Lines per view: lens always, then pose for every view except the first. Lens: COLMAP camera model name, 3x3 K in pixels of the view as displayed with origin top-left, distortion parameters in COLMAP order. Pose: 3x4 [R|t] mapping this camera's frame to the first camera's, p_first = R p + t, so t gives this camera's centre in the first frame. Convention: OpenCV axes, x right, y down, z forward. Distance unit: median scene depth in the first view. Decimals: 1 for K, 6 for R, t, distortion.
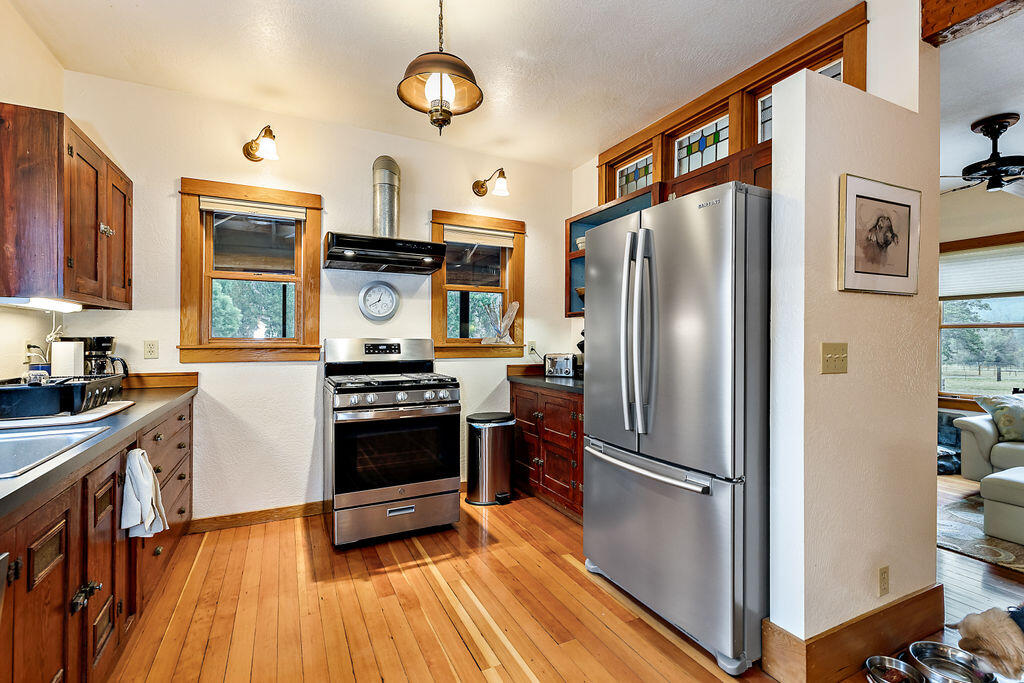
lens RADIAL K [[469.1, 0, 516.7], [0, 469.1, 337.7], [0, 0, 1]] dist [0.011792, -0.002082]
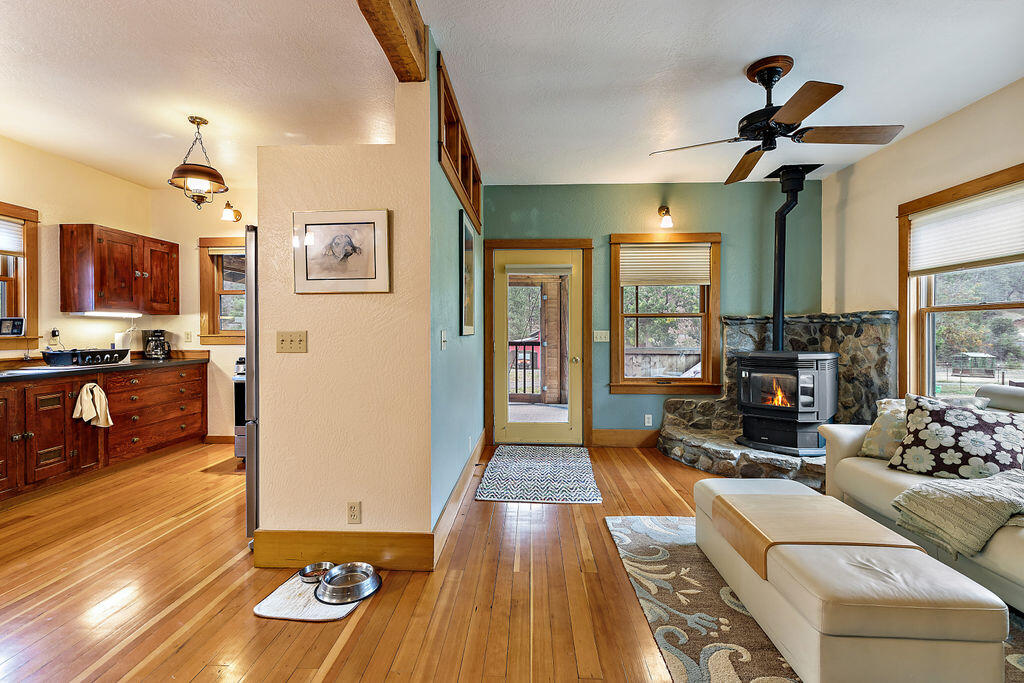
lens RADIAL K [[469.1, 0, 509.6], [0, 469.1, 332.4], [0, 0, 1]] dist [0.011792, -0.002082]
pose [[0.870873, -0.003648, -0.491494, 0.981182], [0.007361, 0.999957, 0.005620, 0.006148], [0.491453, -0.008512, 0.870863, 0.044503]]
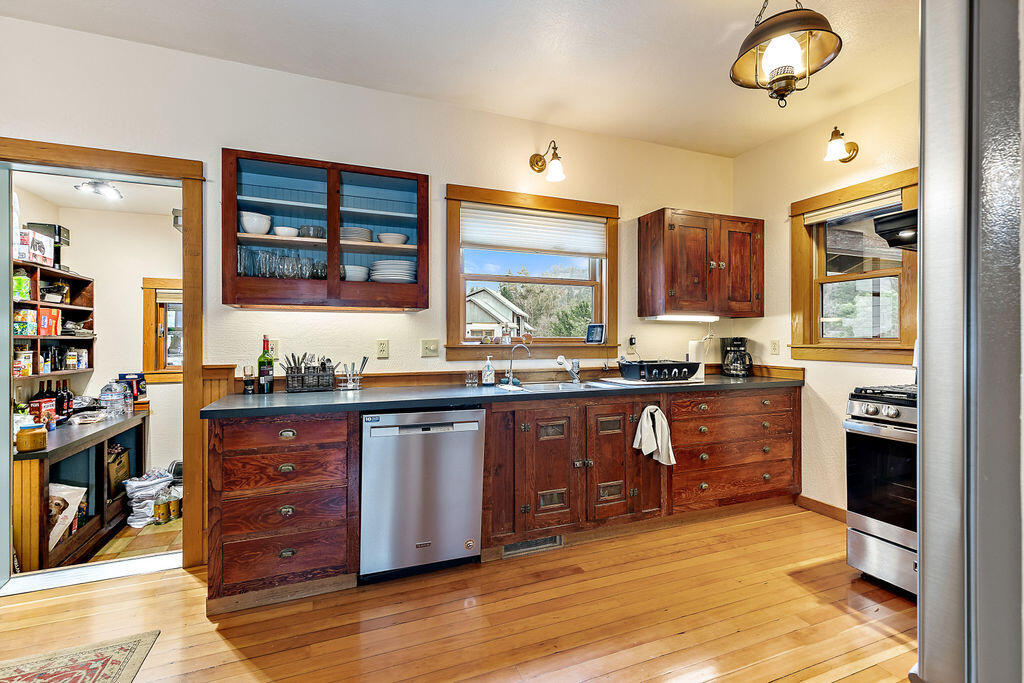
lens RADIAL K [[469.1, 0, 515.0], [0, 469.1, 336.0], [0, 0, 1]] dist [0.011792, -0.002082]
pose [[-0.069705, -0.006509, -0.997546, 0.453807], [0.000795, 0.999978, -0.006581, 0.002210], [0.997567, -0.001252, -0.069699, 0.337261]]
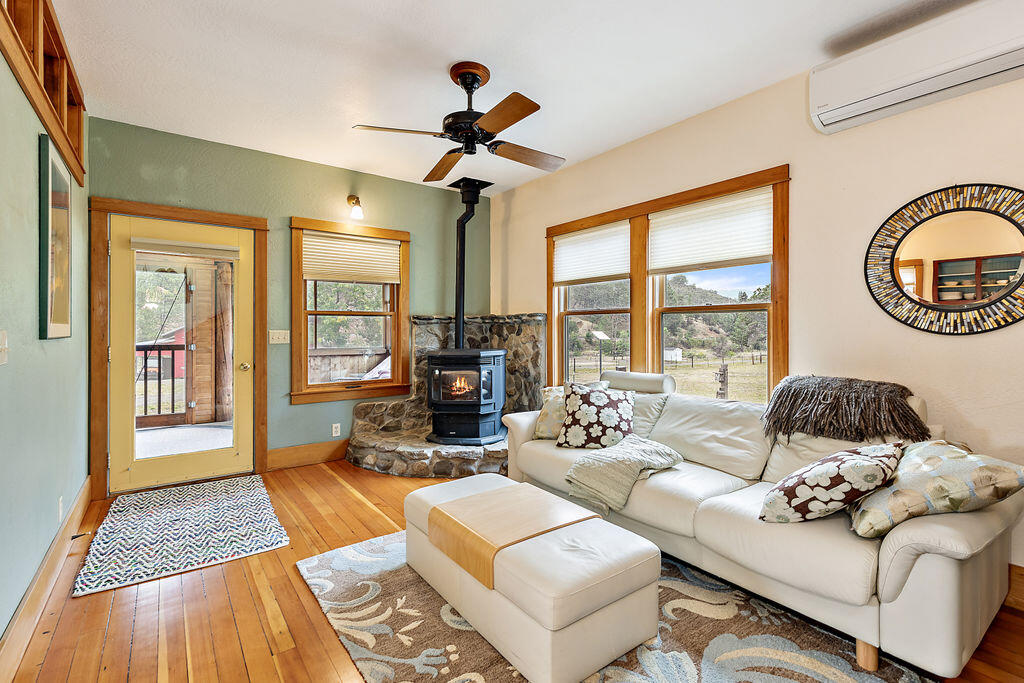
lens RADIAL K [[469.1, 0, 510.8], [0, 469.1, 327.3], [0, 0, 1]] dist [0.011792, -0.002082]
pose [[0.985677, -0.005722, 0.168545, 0.903256], [0.005773, 0.999983, 0.000189, 0.006808], [-0.168543, 0.000786, 0.985694, 0.143880]]
